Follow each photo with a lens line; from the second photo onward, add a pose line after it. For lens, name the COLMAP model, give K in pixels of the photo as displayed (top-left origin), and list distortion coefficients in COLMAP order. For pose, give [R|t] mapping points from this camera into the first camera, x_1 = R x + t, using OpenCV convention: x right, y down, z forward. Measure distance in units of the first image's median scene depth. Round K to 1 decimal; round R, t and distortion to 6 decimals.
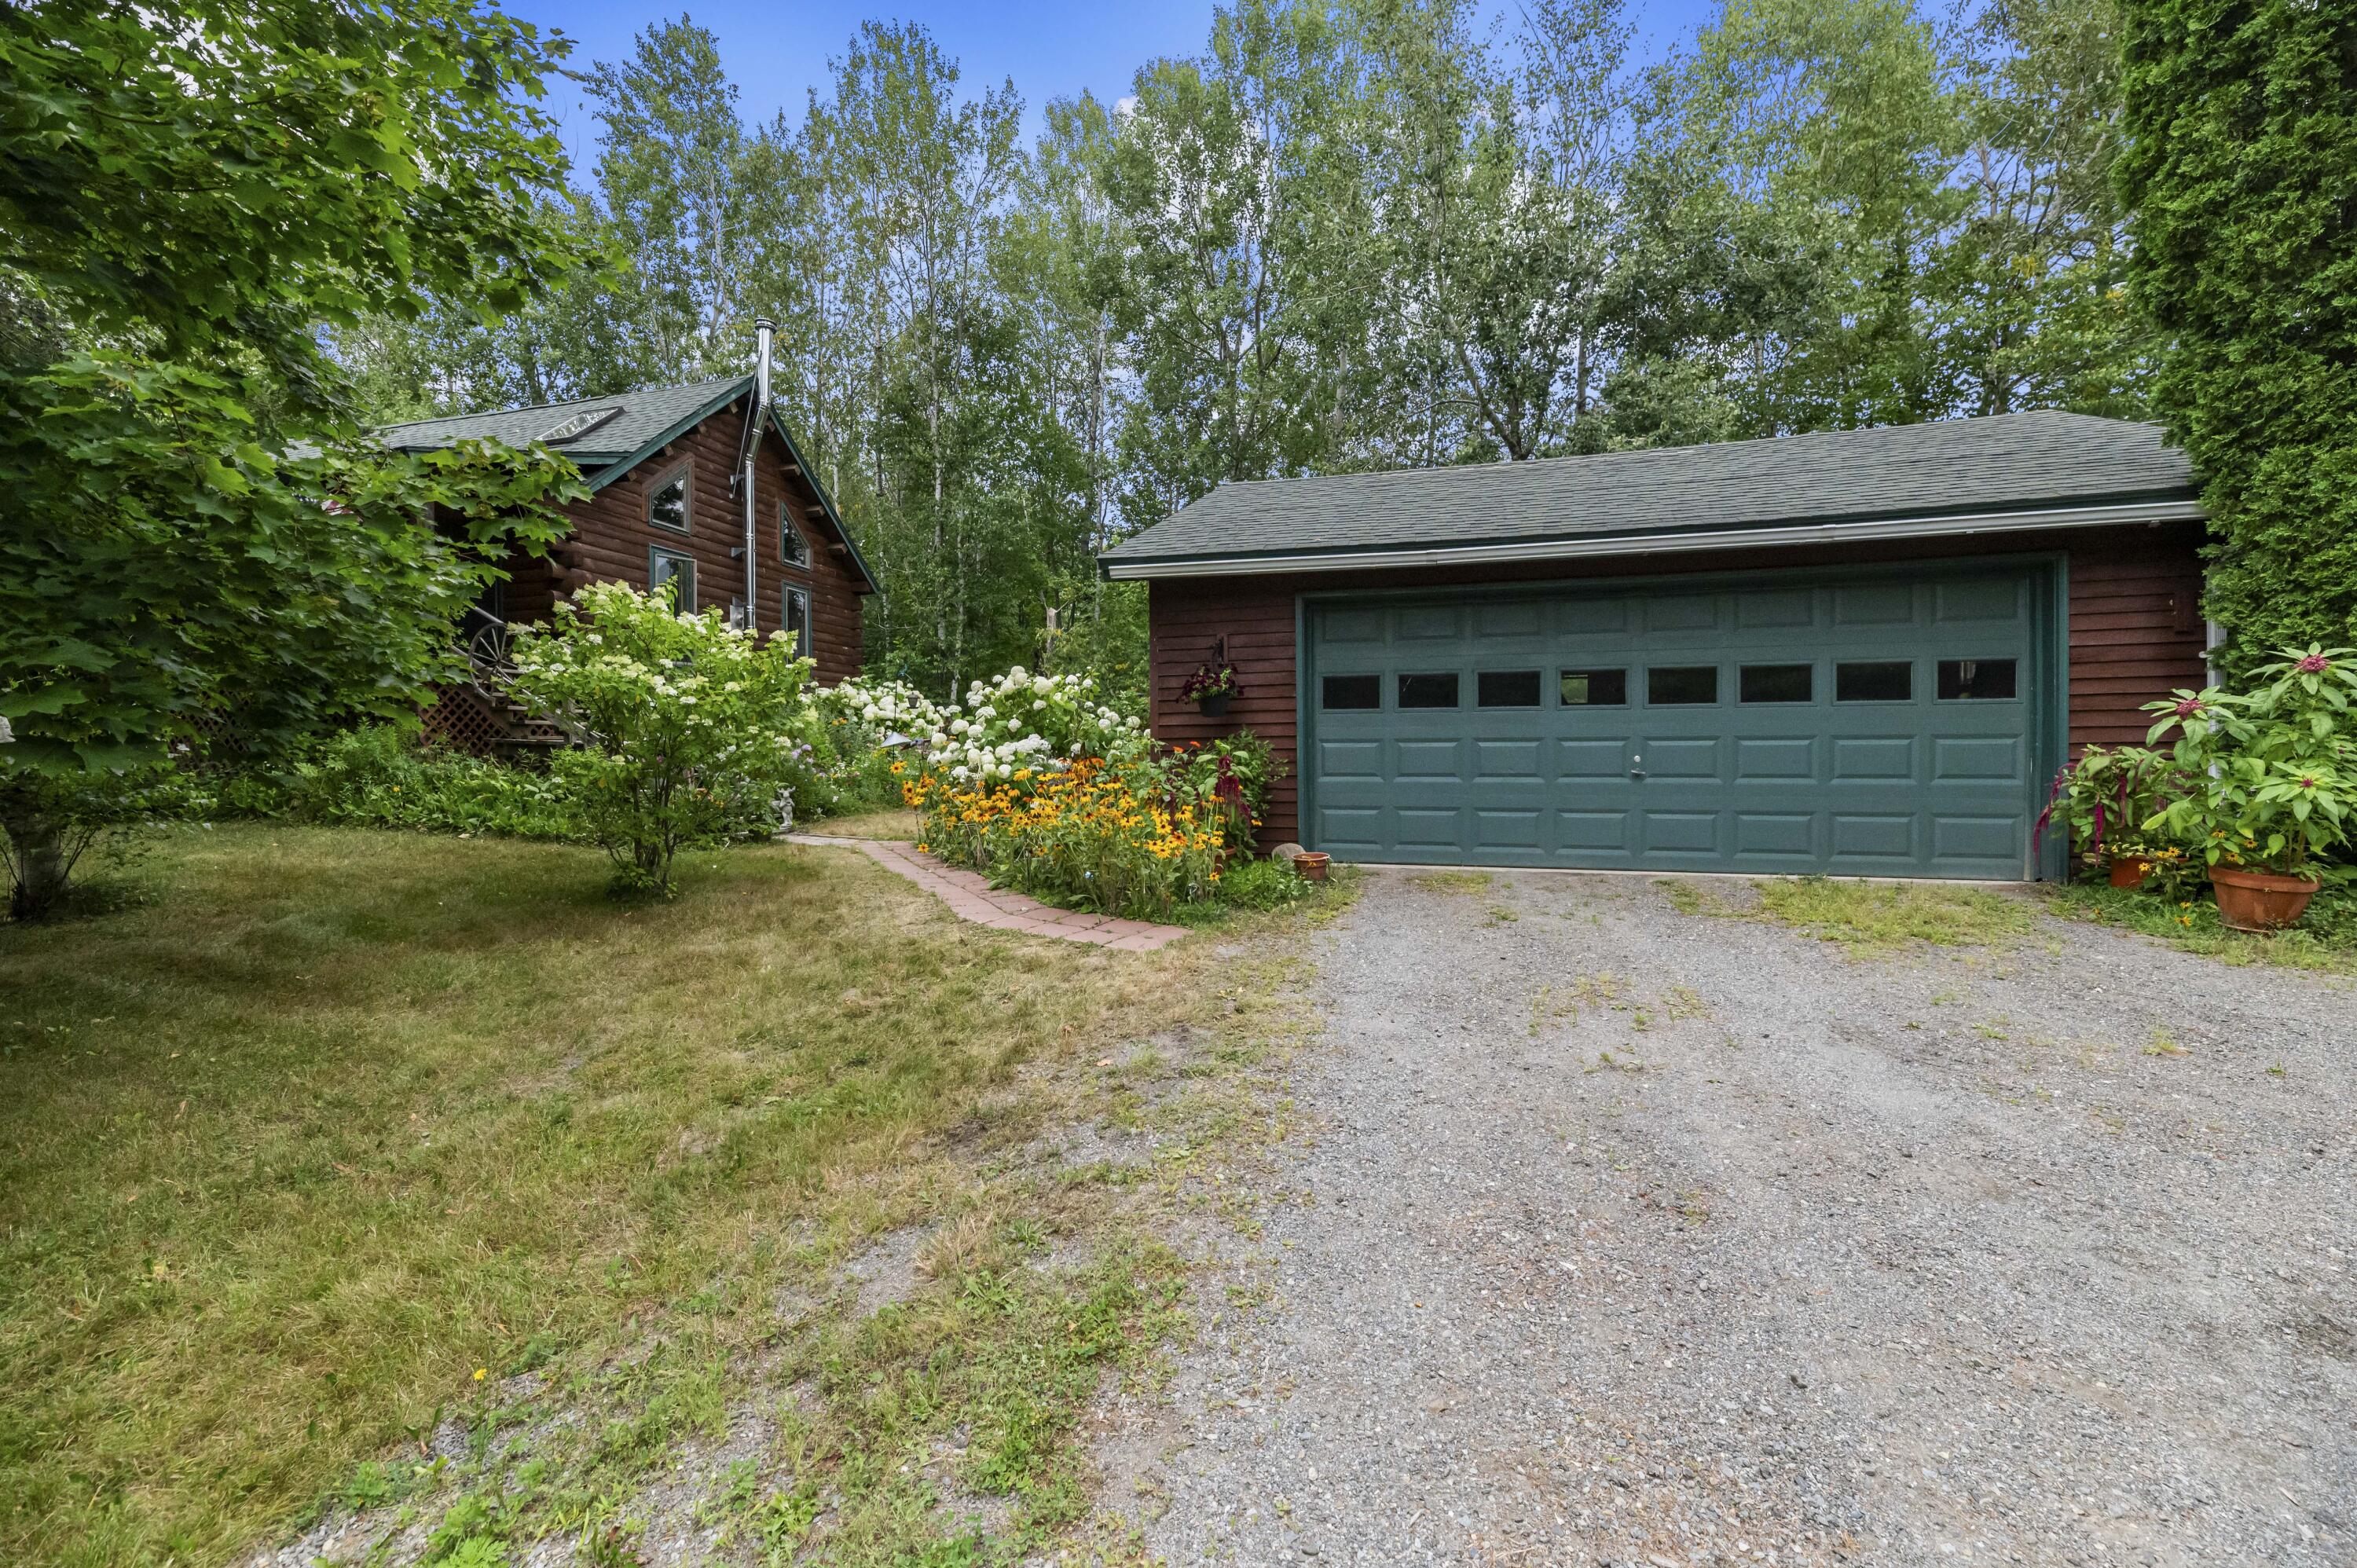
lens RADIAL K [[958.3, 0, 1188.2], [0, 958.3, 774.3], [0, 0, 1]] dist [-0.002111, -0.000172]
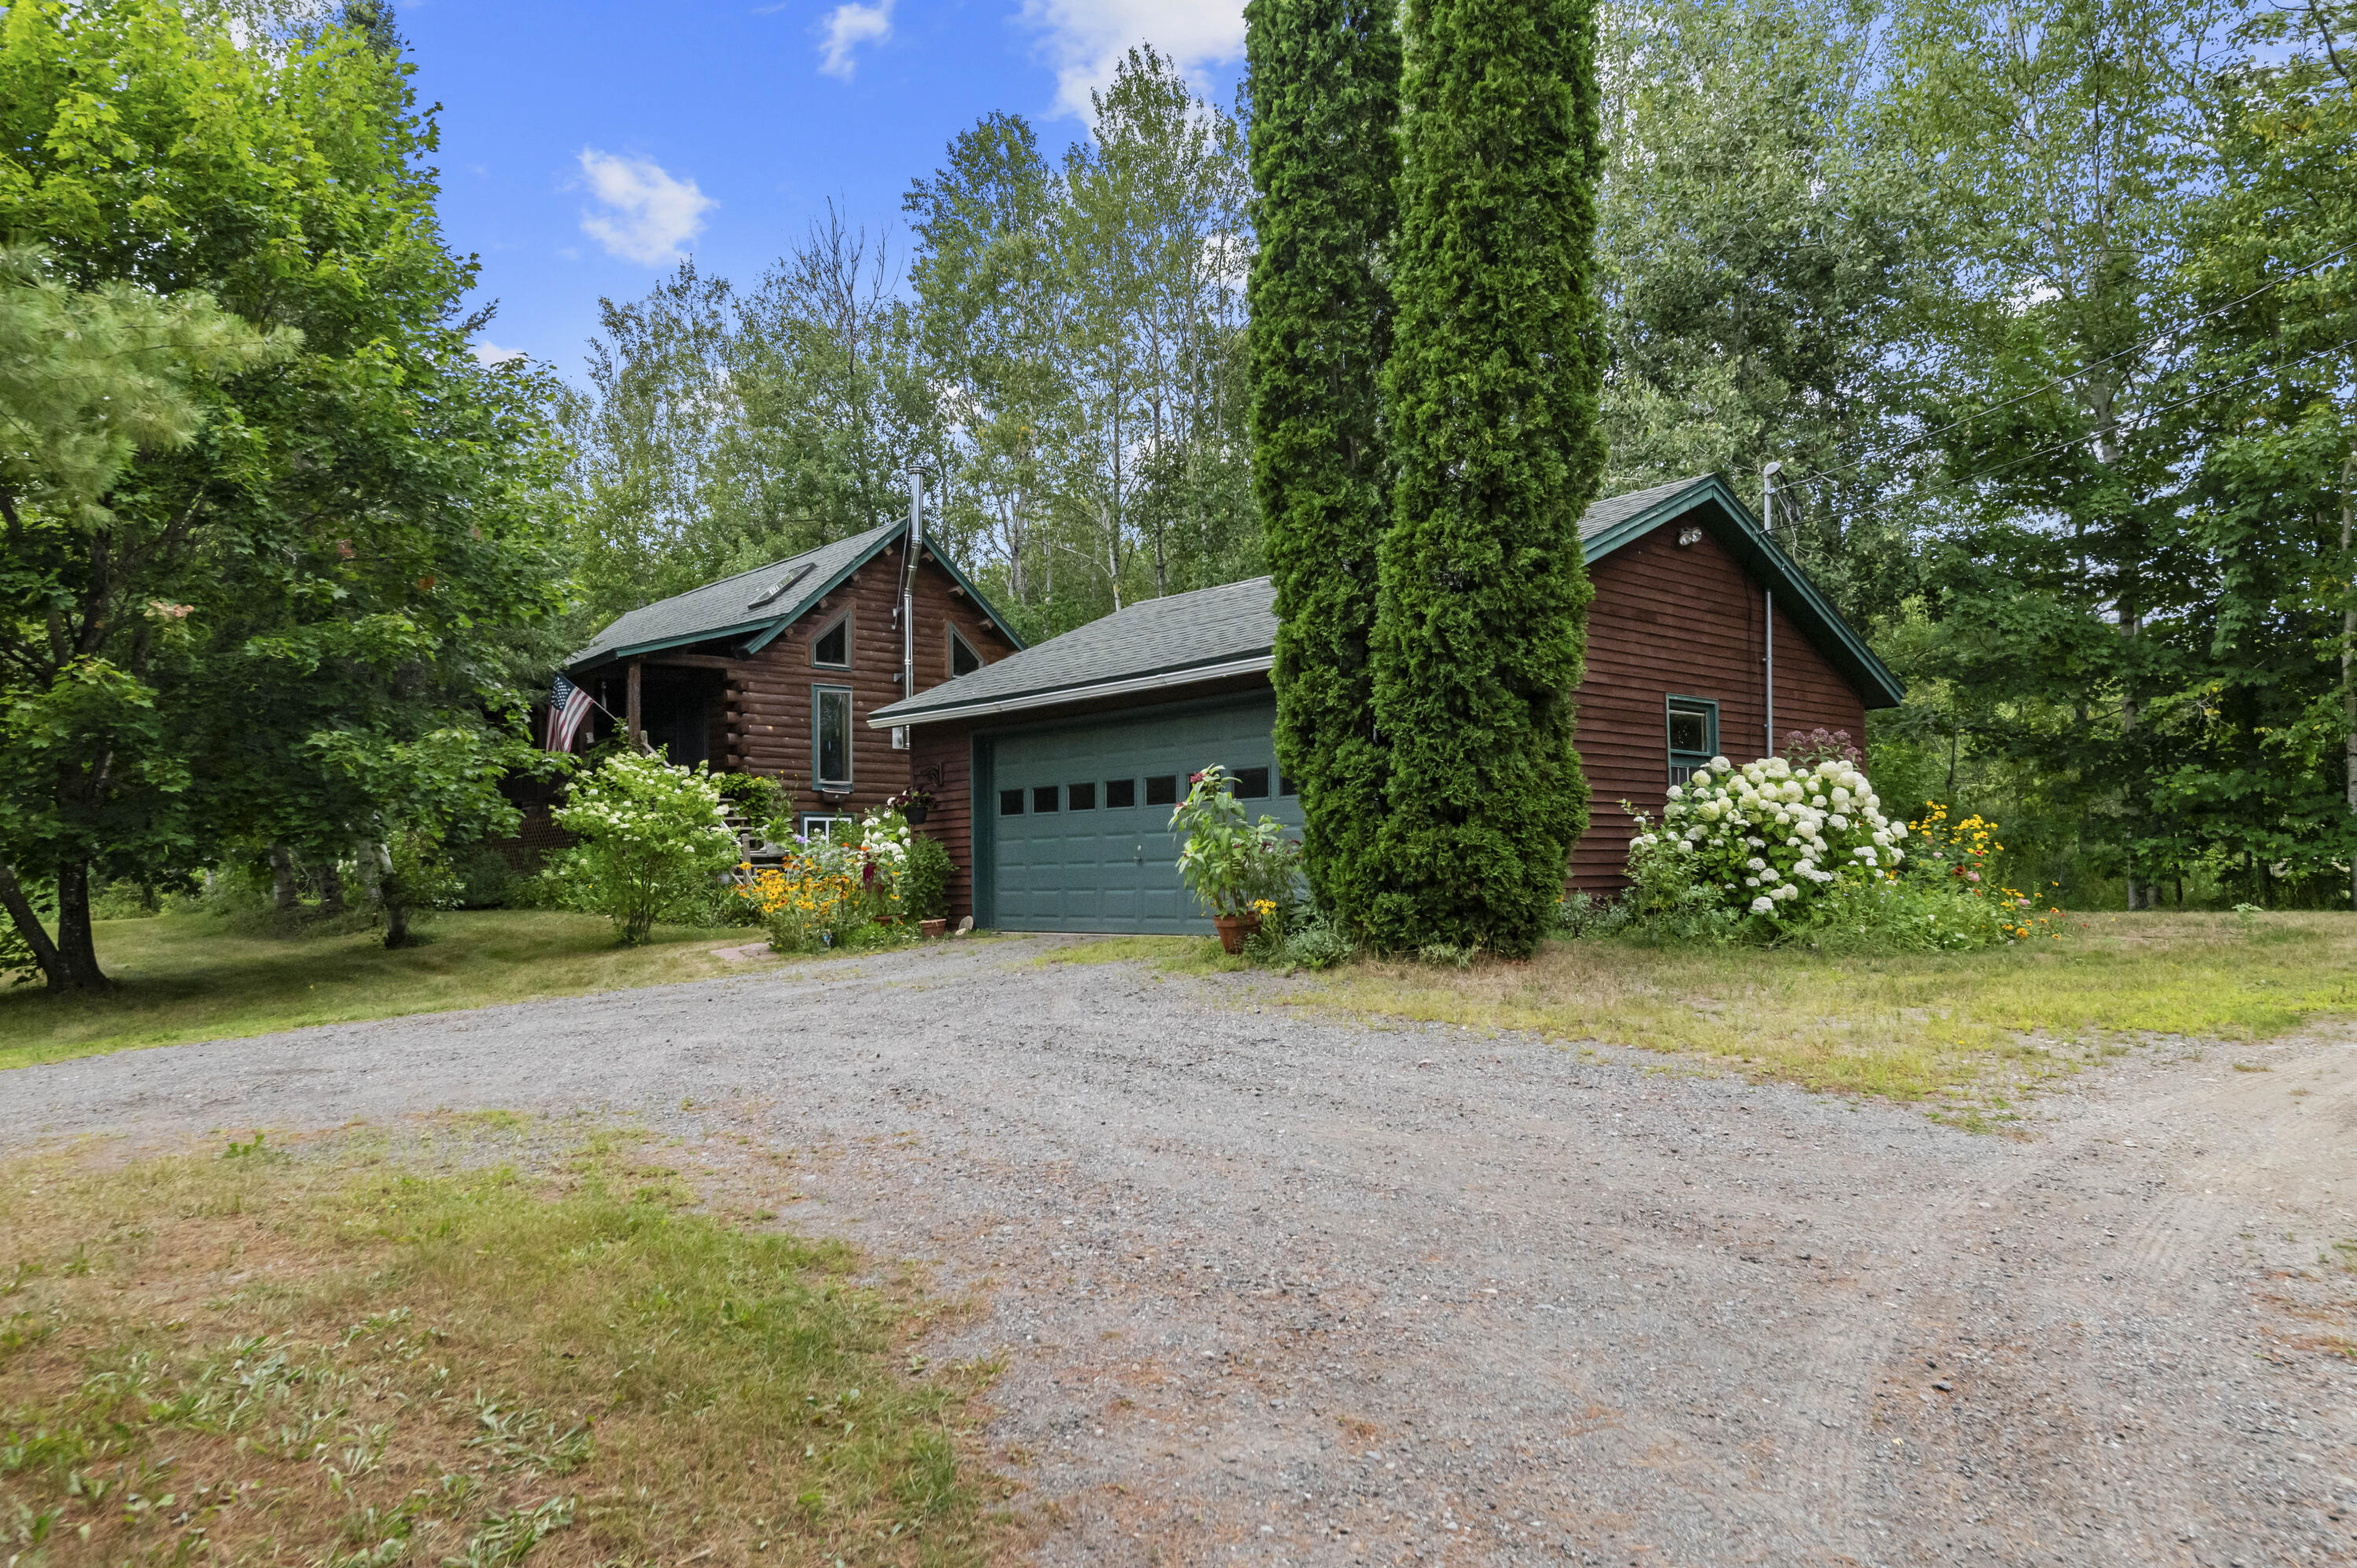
lens RADIAL K [[1605.7, 0, 1182.6], [0, 1605.7, 846.2], [0, 0, 1]] dist [-0.017046, -0.001124]
pose [[0.844833, -0.023569, -0.534510, 1.252519], [0.007551, 0.999455, -0.032136, 0.039241], [0.534976, 0.023114, 0.844551, -0.605314]]
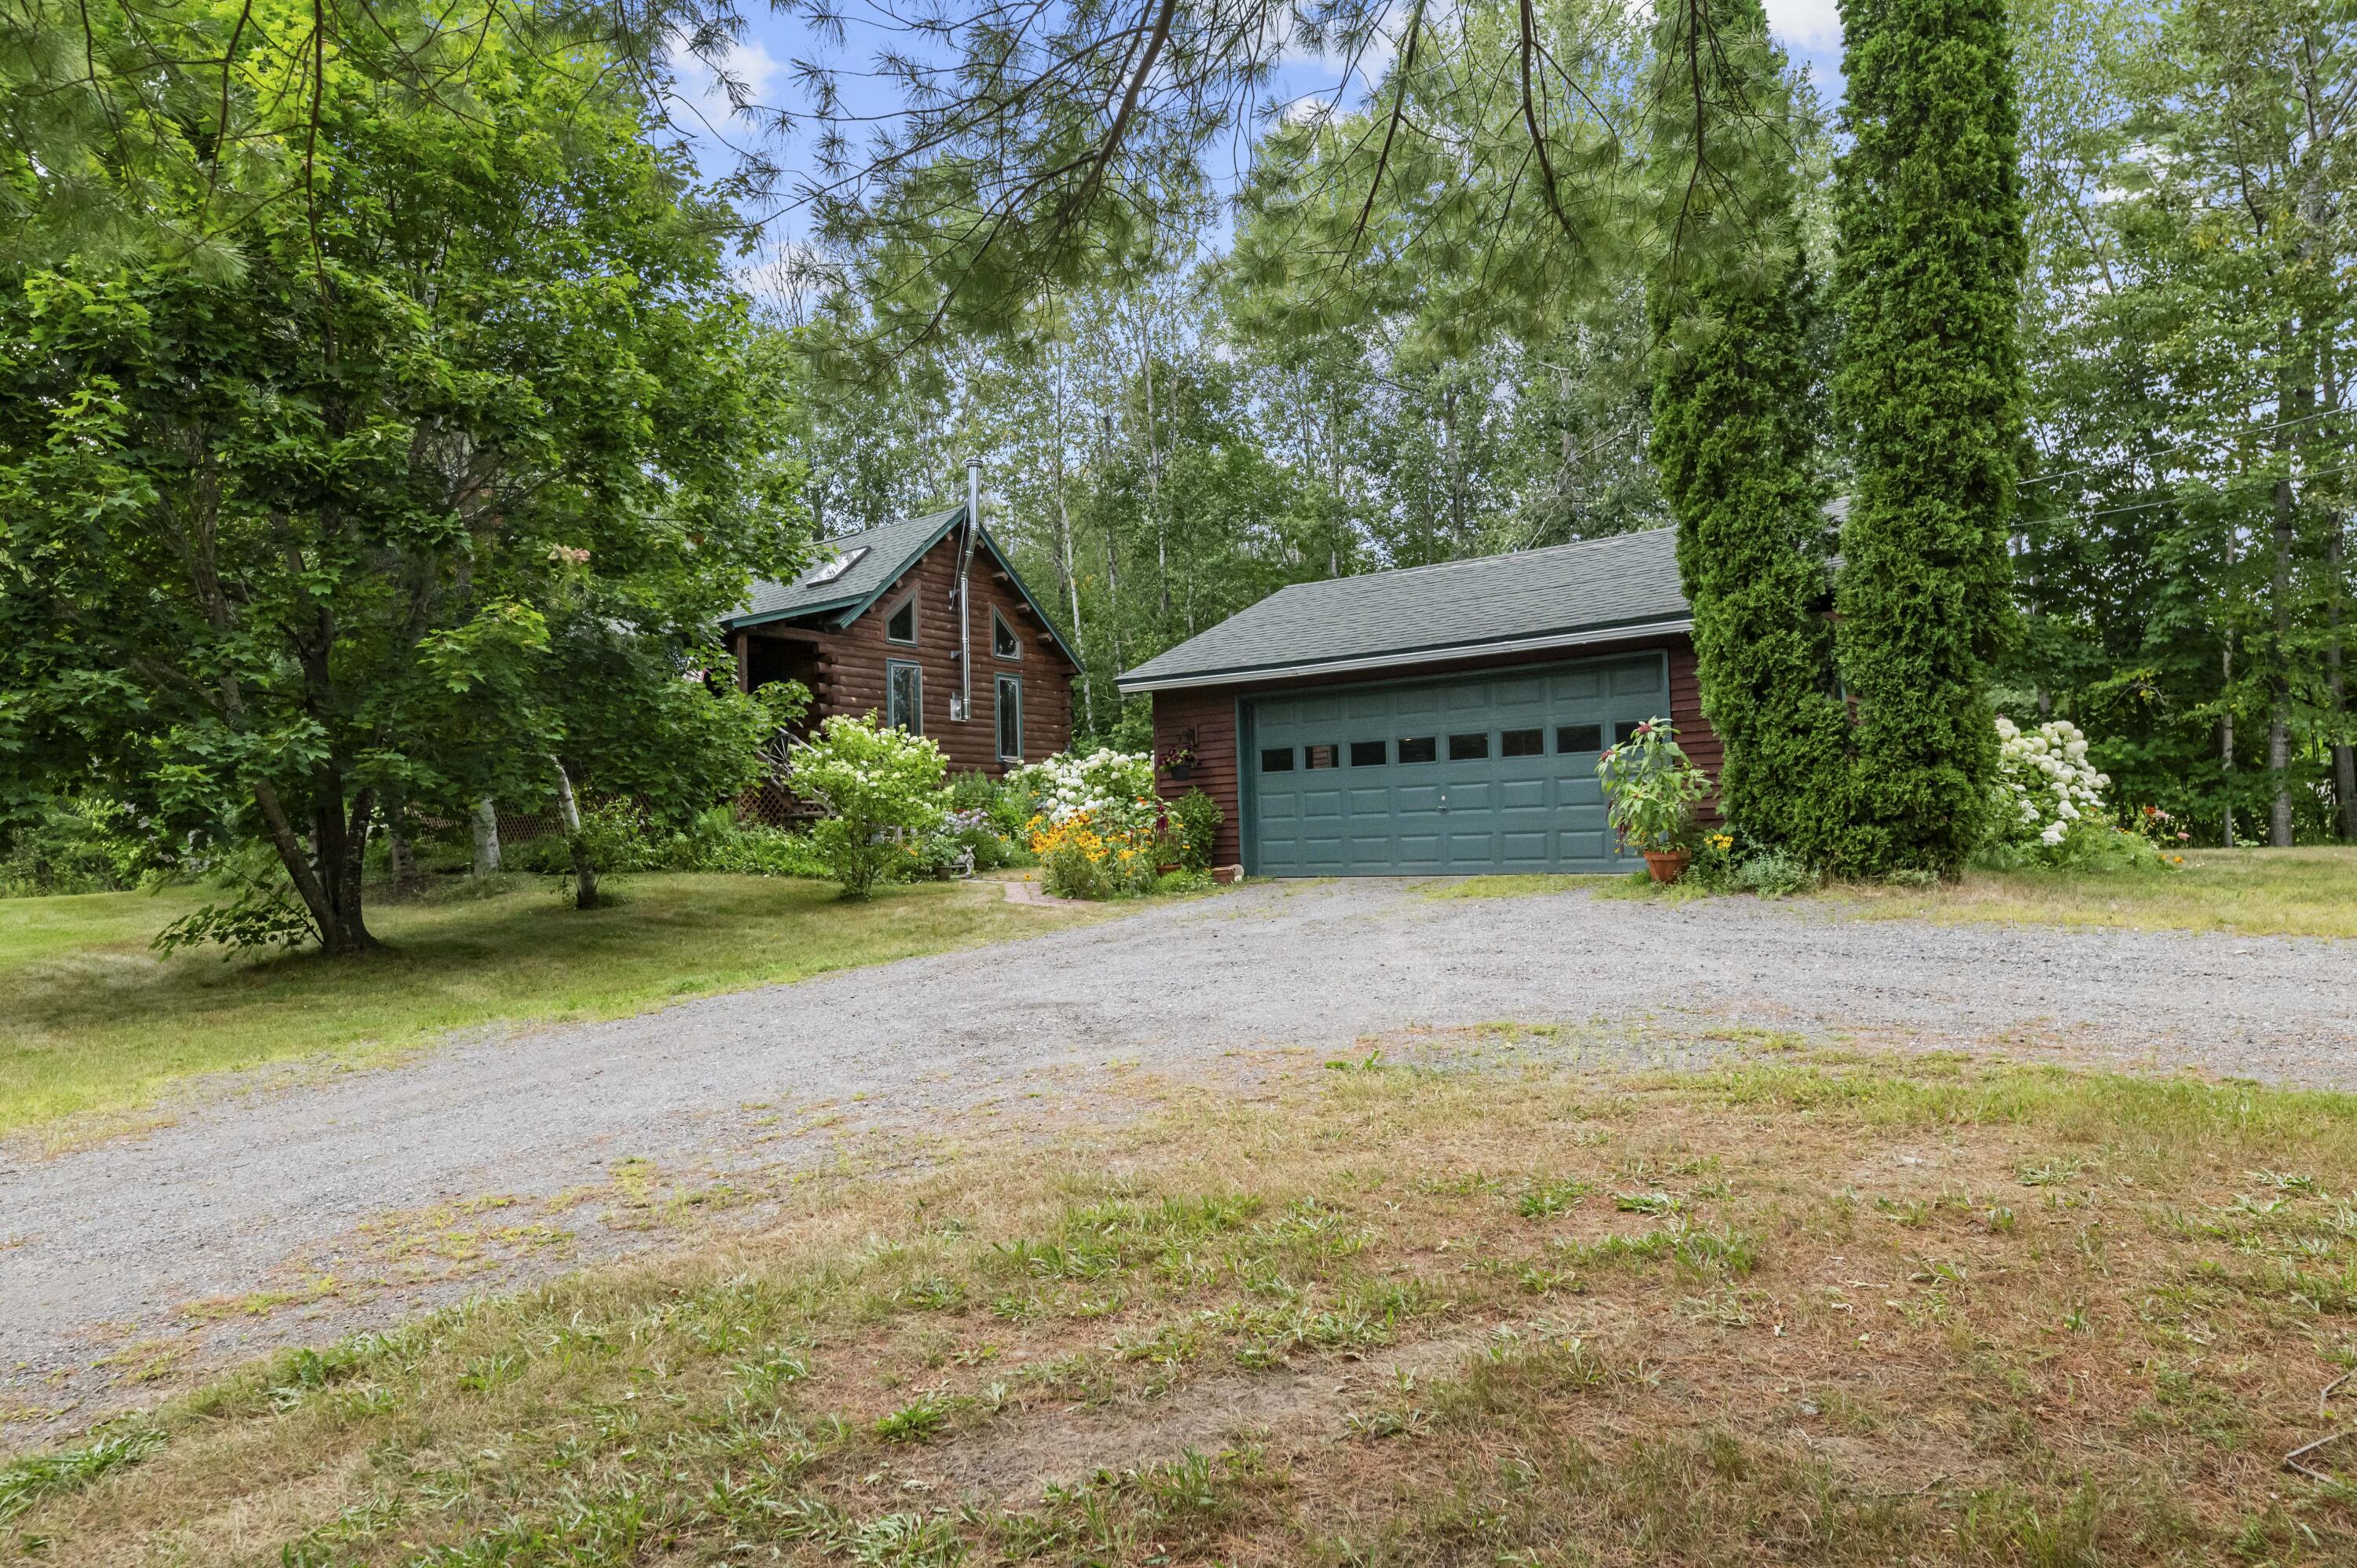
lens RADIAL K [[1421.4, 0, 1178.5], [0, 1421.4, 784.0], [0, 0, 1]] dist [0.001720, -0.000655]
pose [[0.935351, -0.039628, -0.351494, 0.636659], [0.020202, 0.998067, -0.058766, 0.060116], [0.353144, 0.047866, 0.934344, -0.860150]]
